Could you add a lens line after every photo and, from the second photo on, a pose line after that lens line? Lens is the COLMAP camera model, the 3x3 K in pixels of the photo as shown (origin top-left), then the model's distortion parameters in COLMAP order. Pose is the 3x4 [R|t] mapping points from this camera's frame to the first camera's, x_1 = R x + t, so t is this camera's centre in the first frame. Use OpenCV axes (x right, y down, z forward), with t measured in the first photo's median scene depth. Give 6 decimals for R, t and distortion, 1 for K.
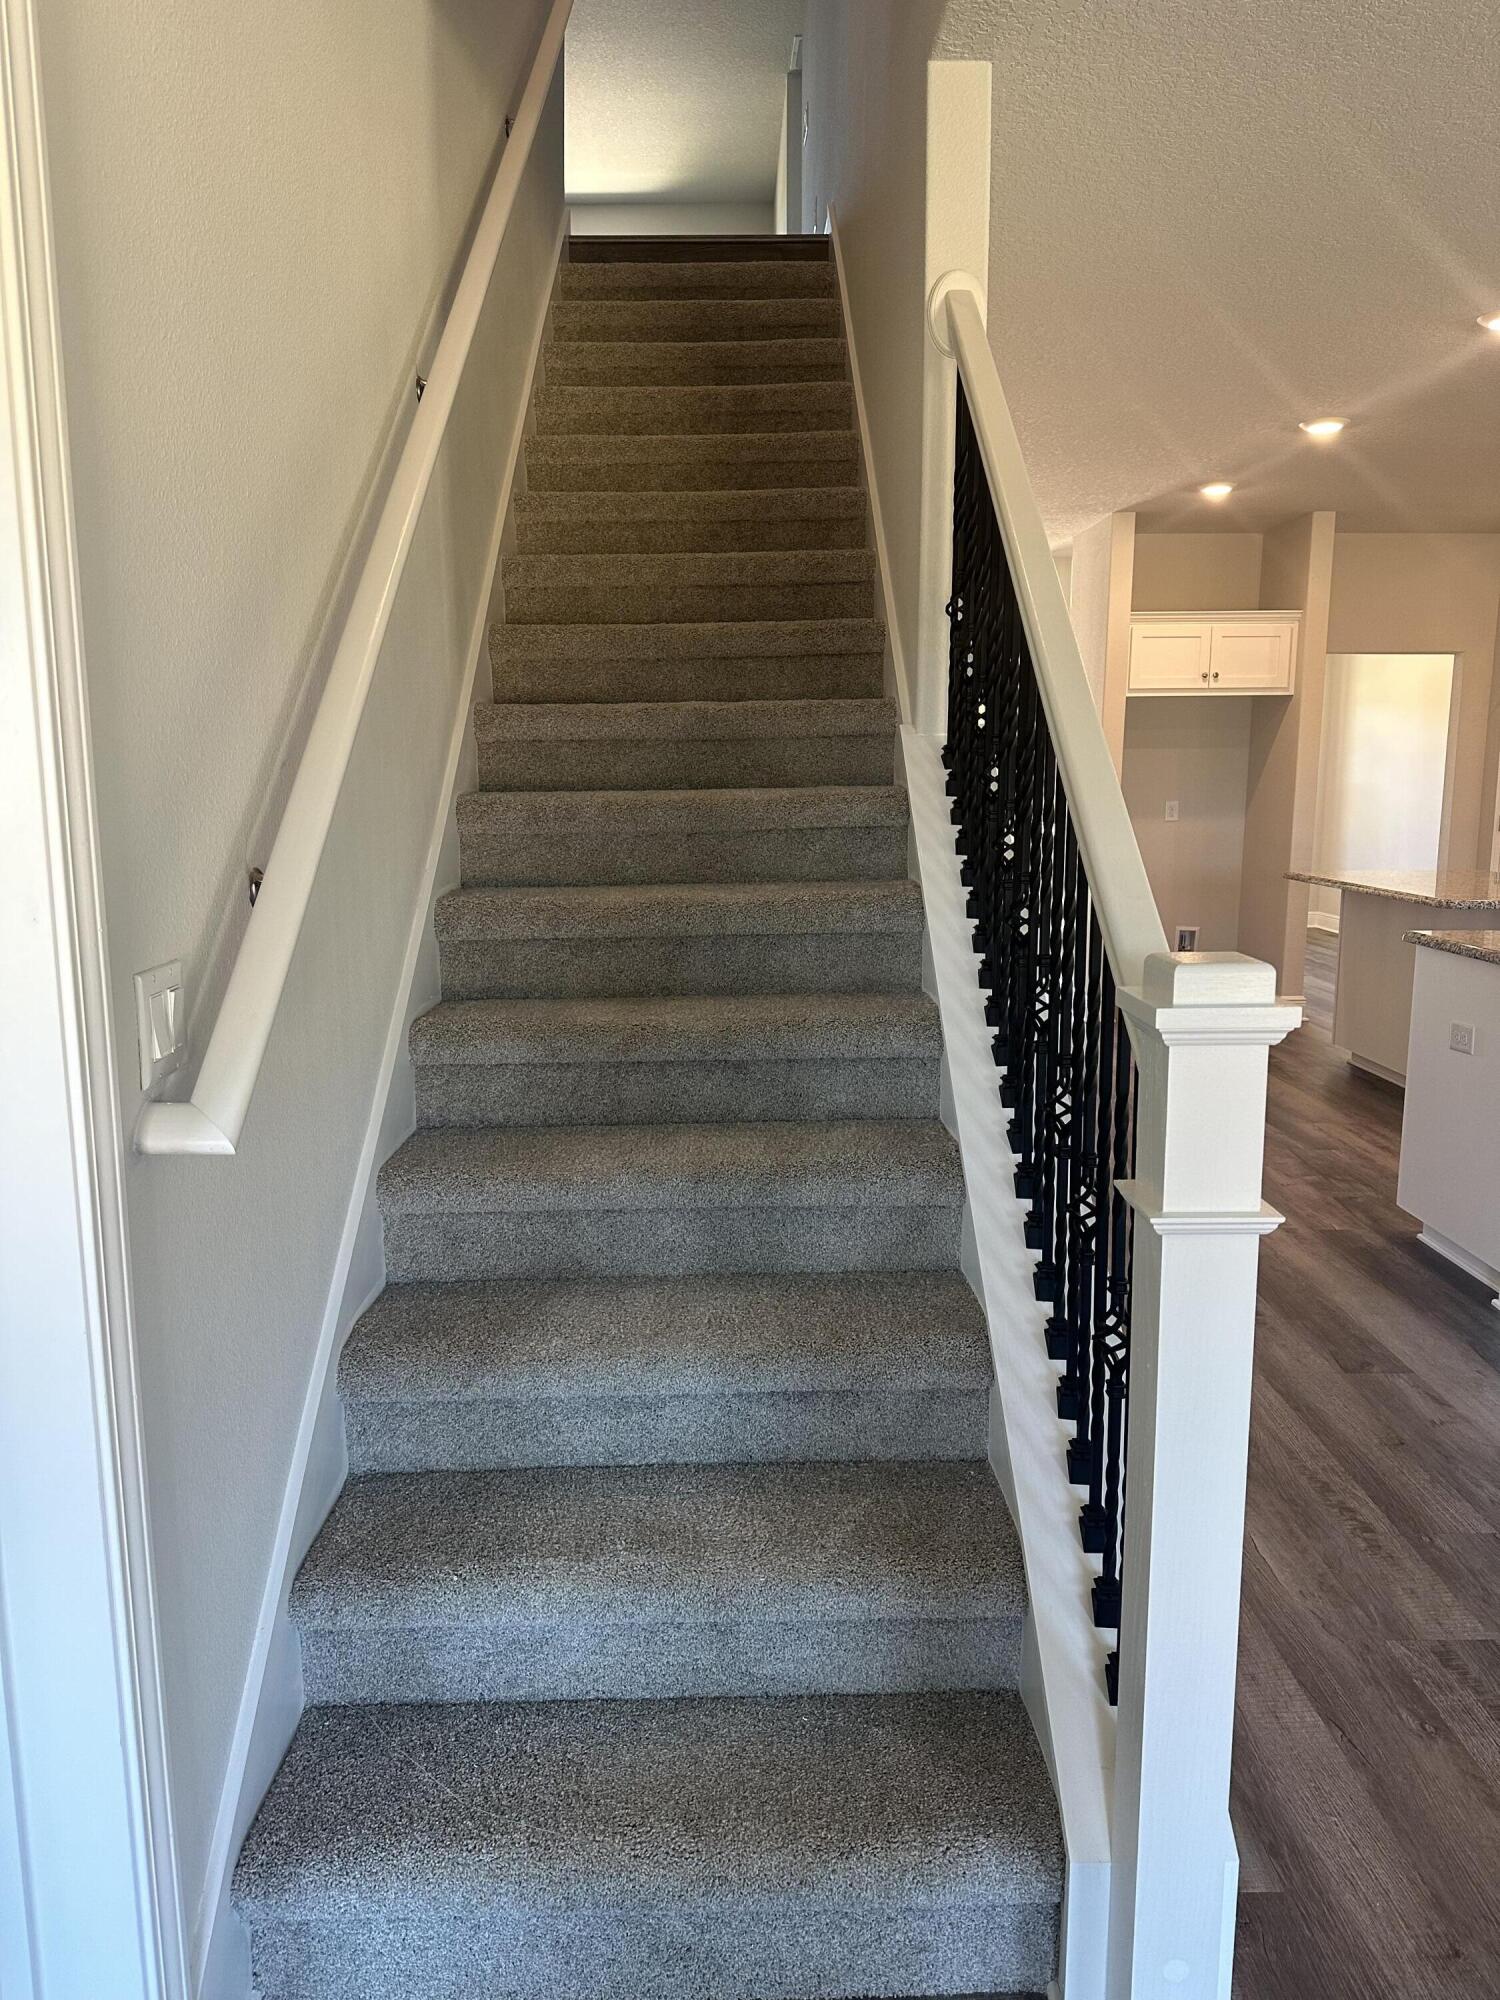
lens RADIAL K [[1412.7, 0, 747.3], [0, 1412.7, 1001.1], [0, 0, 1]] dist [0.005576, -0.016105]
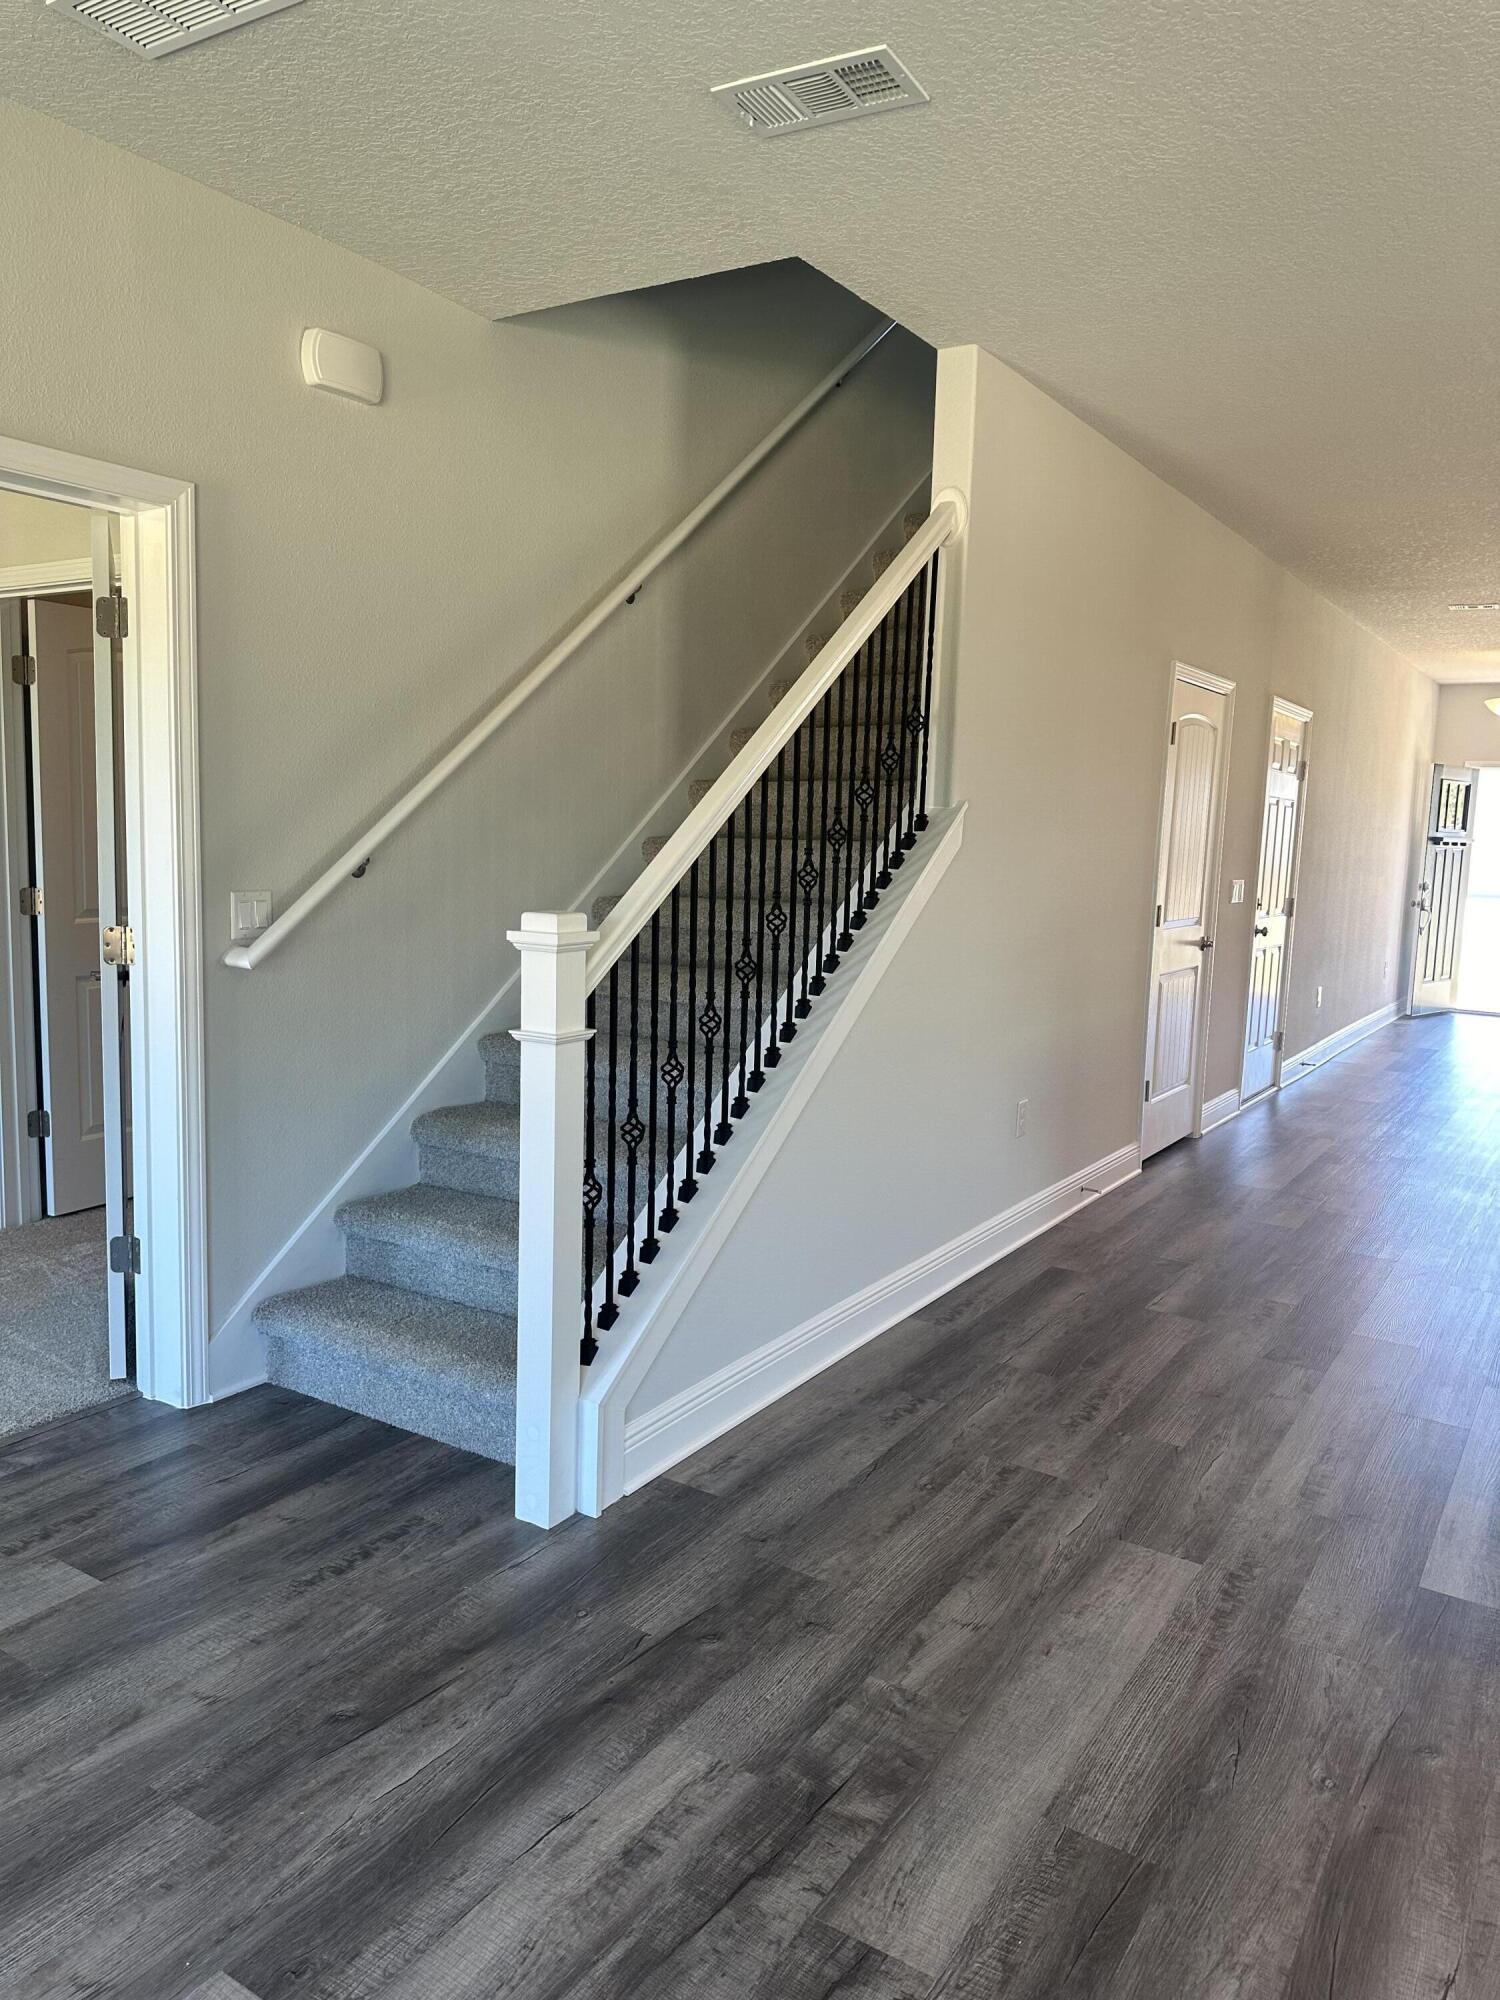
lens RADIAL K [[1412.7, 0, 748.2], [0, 1412.7, 1003.6], [0, 0, 1]] dist [0.005576, -0.016105]
pose [[0.826464, 0.092282, -0.555374, 1.003260], [-0.119069, 0.992811, -0.012222, 0.055671], [0.550254, 0.076229, 0.831511, -0.324264]]
